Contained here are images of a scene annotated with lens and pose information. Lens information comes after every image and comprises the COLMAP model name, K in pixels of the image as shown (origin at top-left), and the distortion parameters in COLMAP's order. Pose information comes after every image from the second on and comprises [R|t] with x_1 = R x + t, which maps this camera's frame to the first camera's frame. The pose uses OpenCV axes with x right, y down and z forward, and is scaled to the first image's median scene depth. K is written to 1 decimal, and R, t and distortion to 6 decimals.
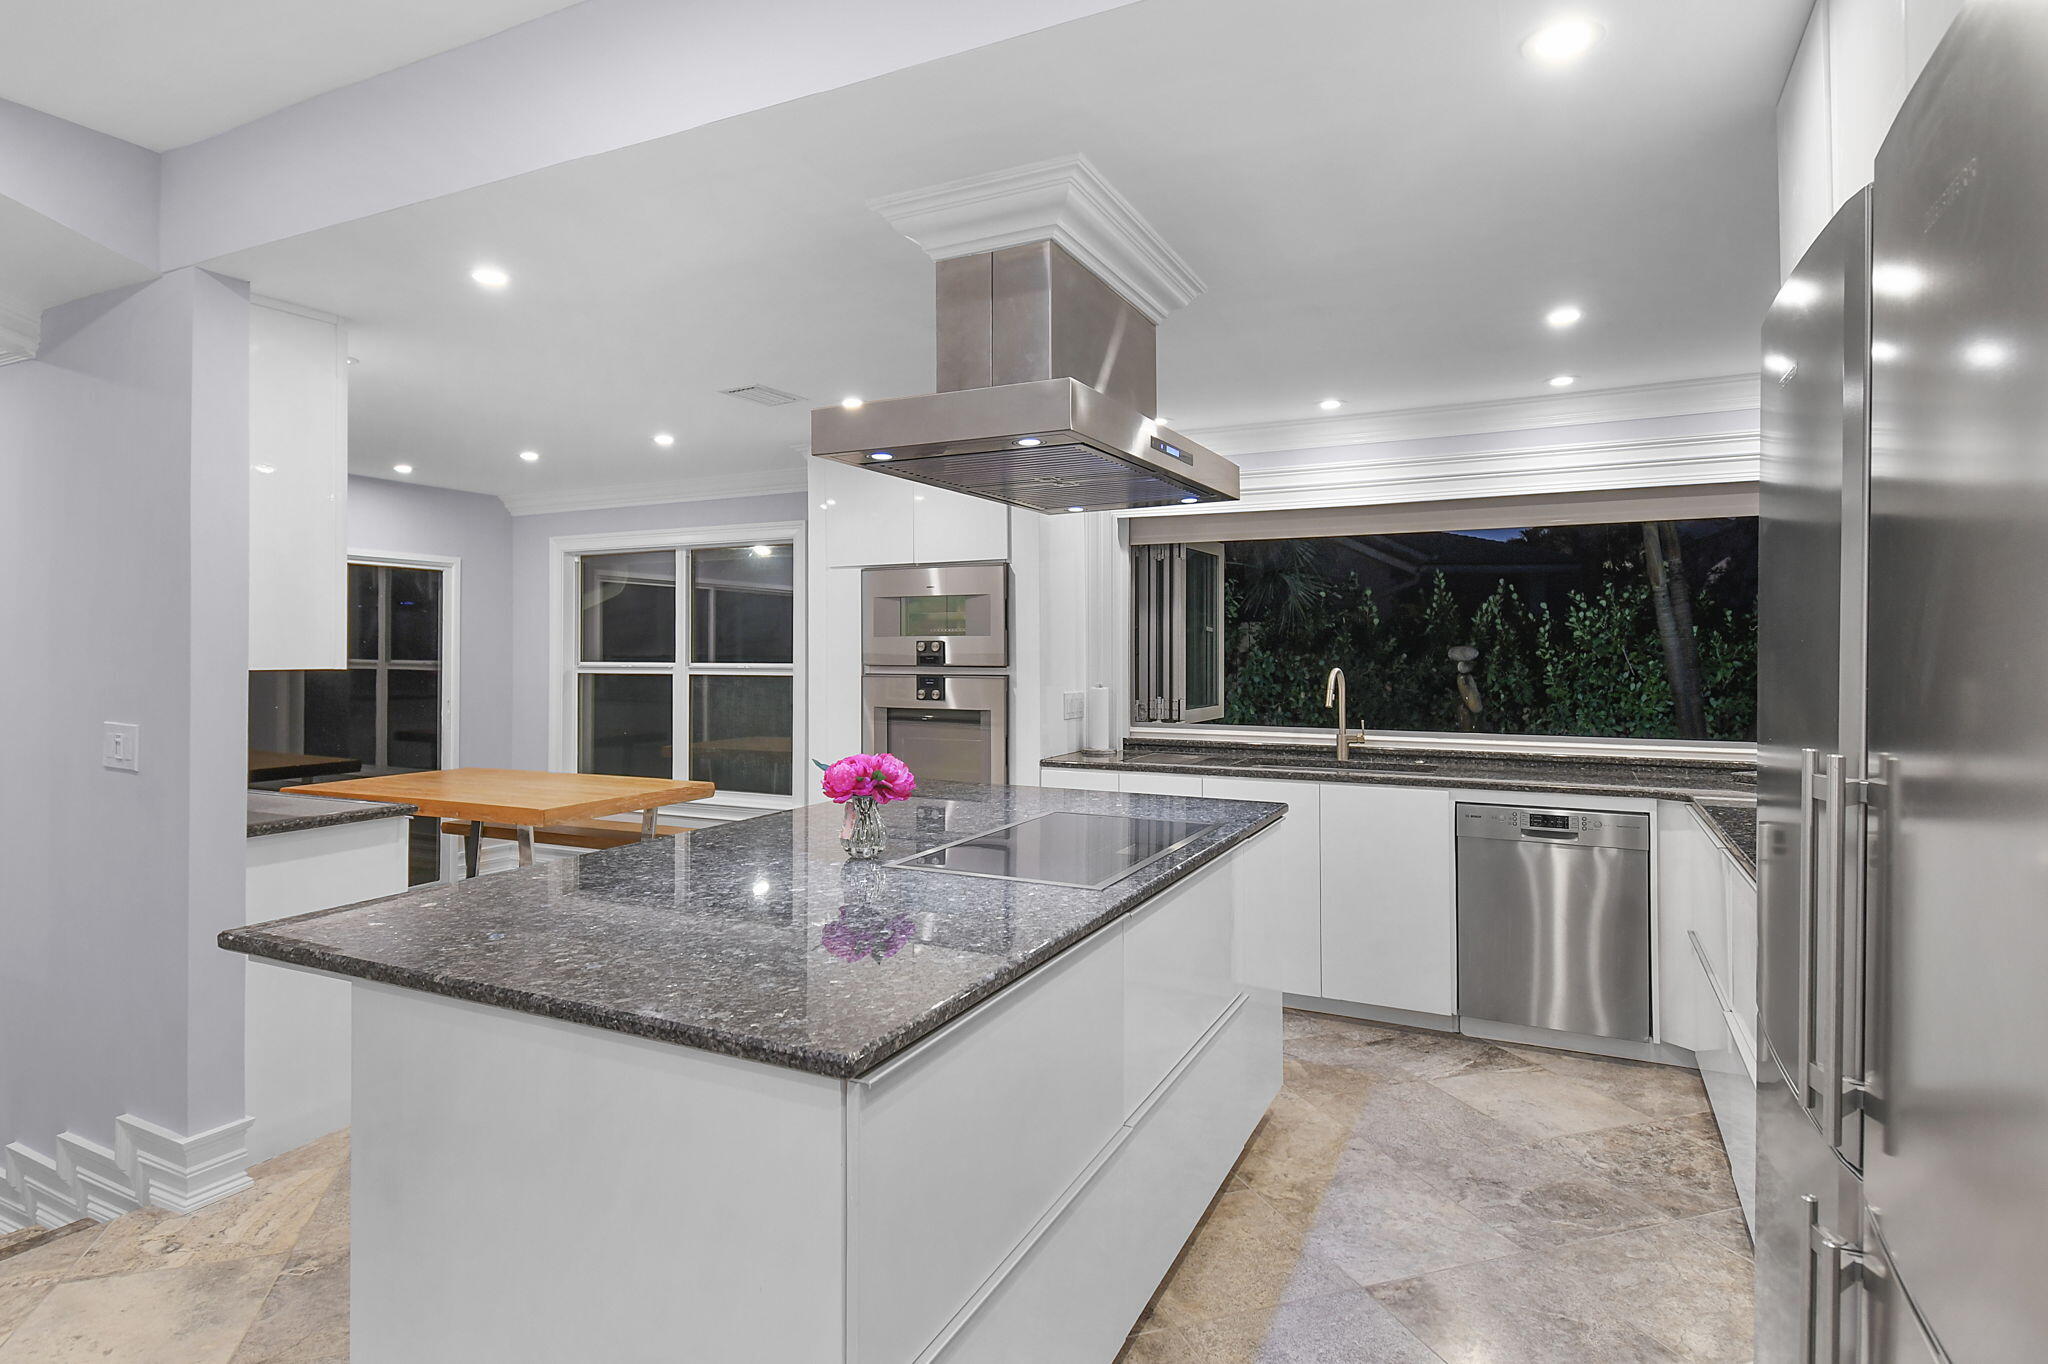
lens RADIAL K [[1083.7, 0, 1013.0], [0, 1083.7, 669.1], [0, 0, 1]] dist [0.032170, -0.023224]
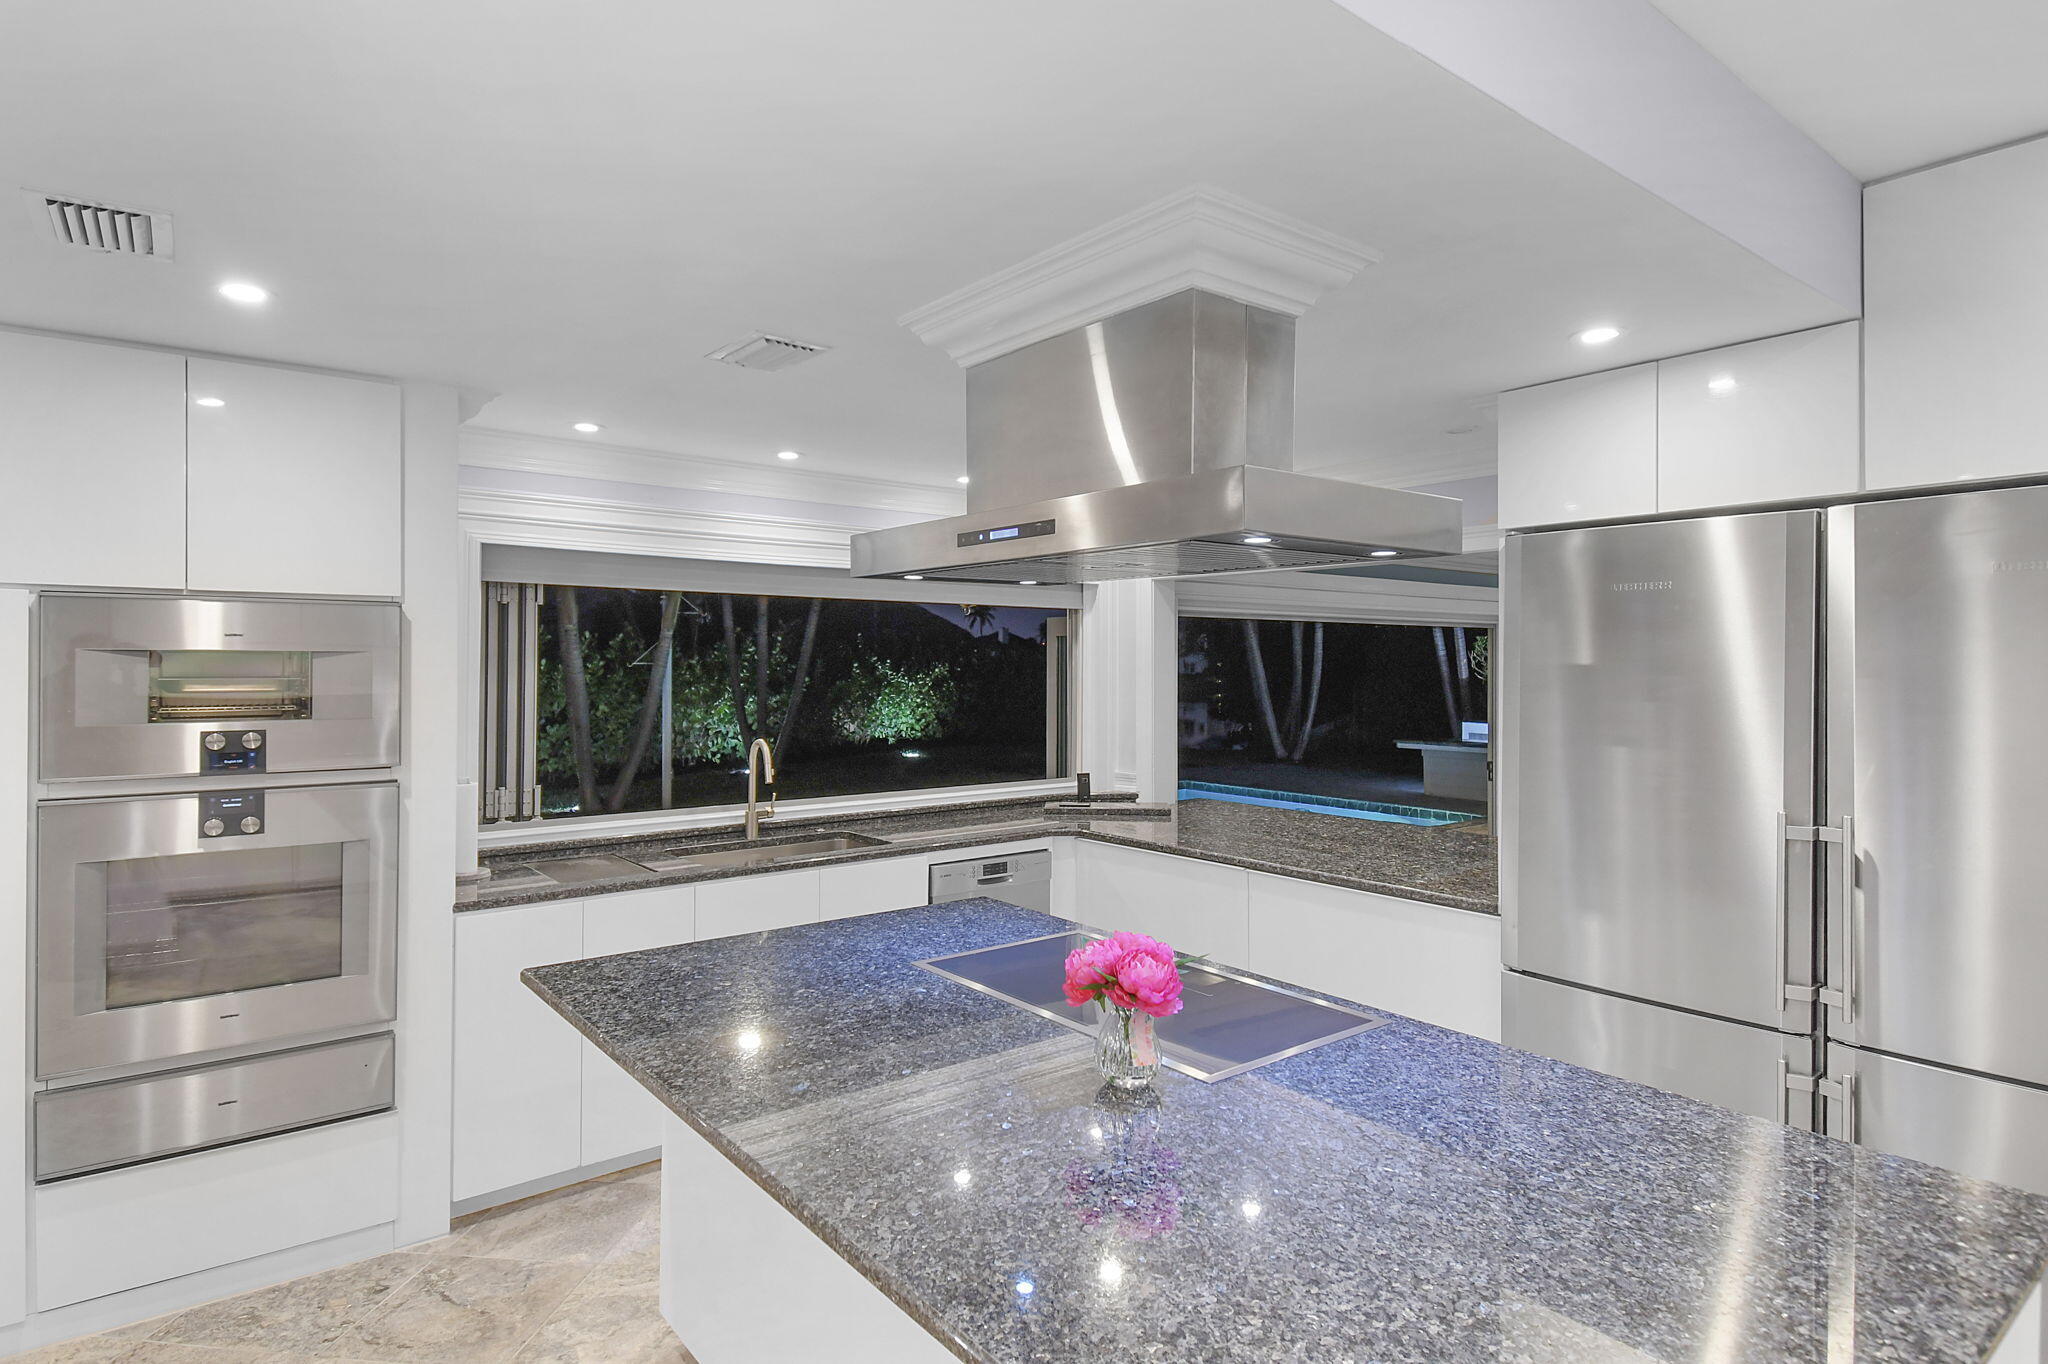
lens RADIAL K [[1083.7, 0, 1013.0], [0, 1083.7, 669.1], [0, 0, 1]] dist [0.032170, -0.023224]
pose [[0.428554, 0.000800, 0.903516, -0.422630], [0.011511, 0.999914, -0.006345, -0.050100], [-0.903443, 0.013119, 0.428508, 0.389706]]
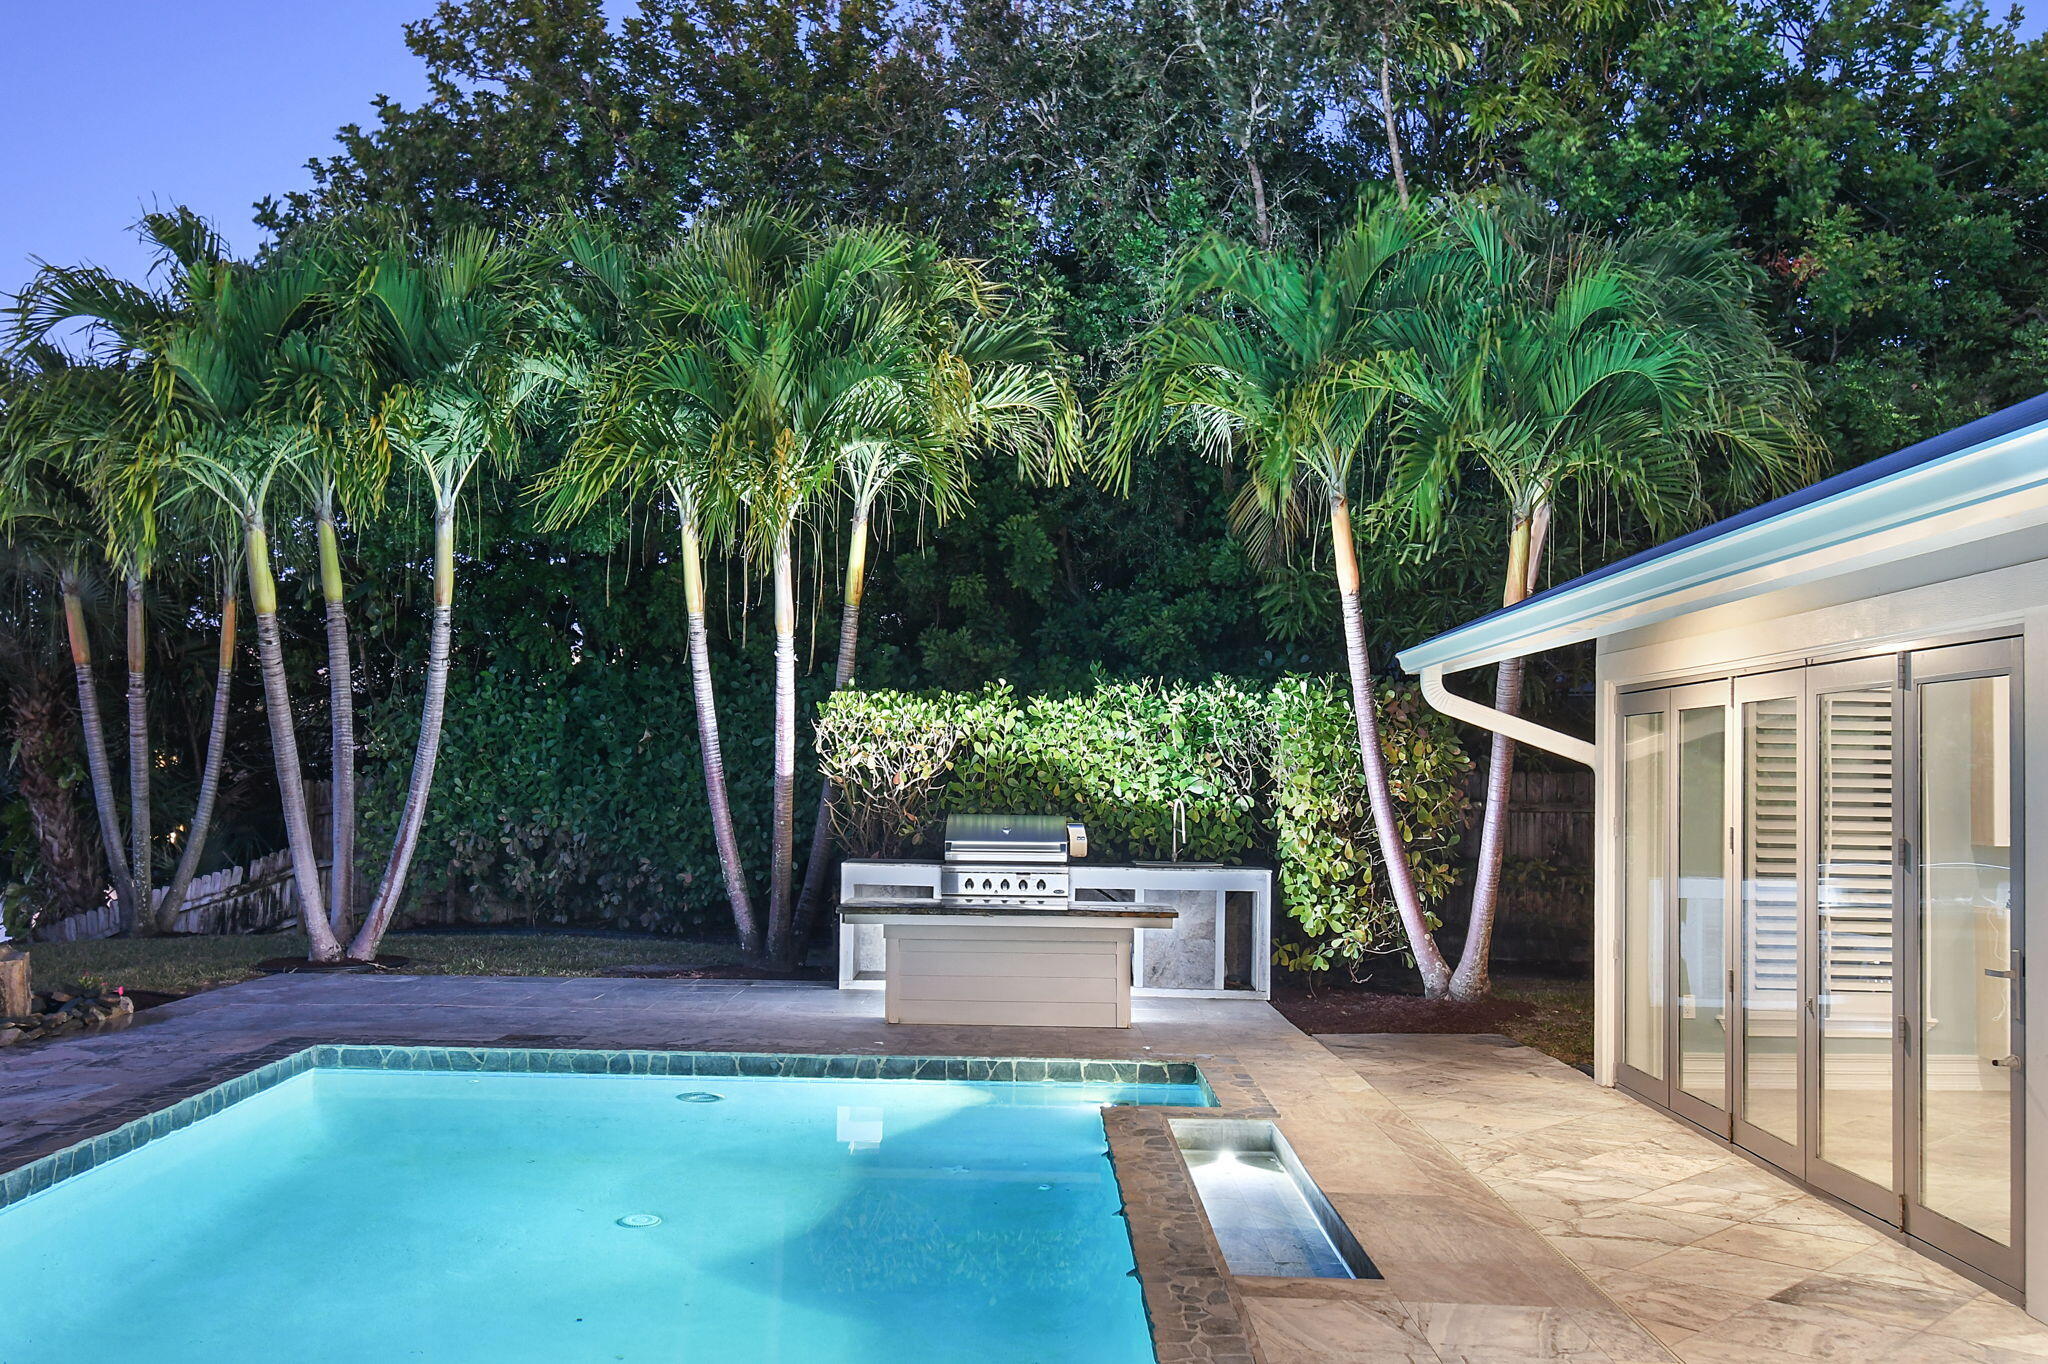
lens RADIAL K [[1793.9, 0, 1024.0], [0, 1793.9, 682.0], [0, 0, 1]] dist [-0.002321, -0.001234]
pose [[-0.423082, 0.044839, 0.904981, 0.594956], [0.000676, 0.998790, -0.049171, -0.030596], [-0.906091, -0.020192, -0.422600, 1.424624]]
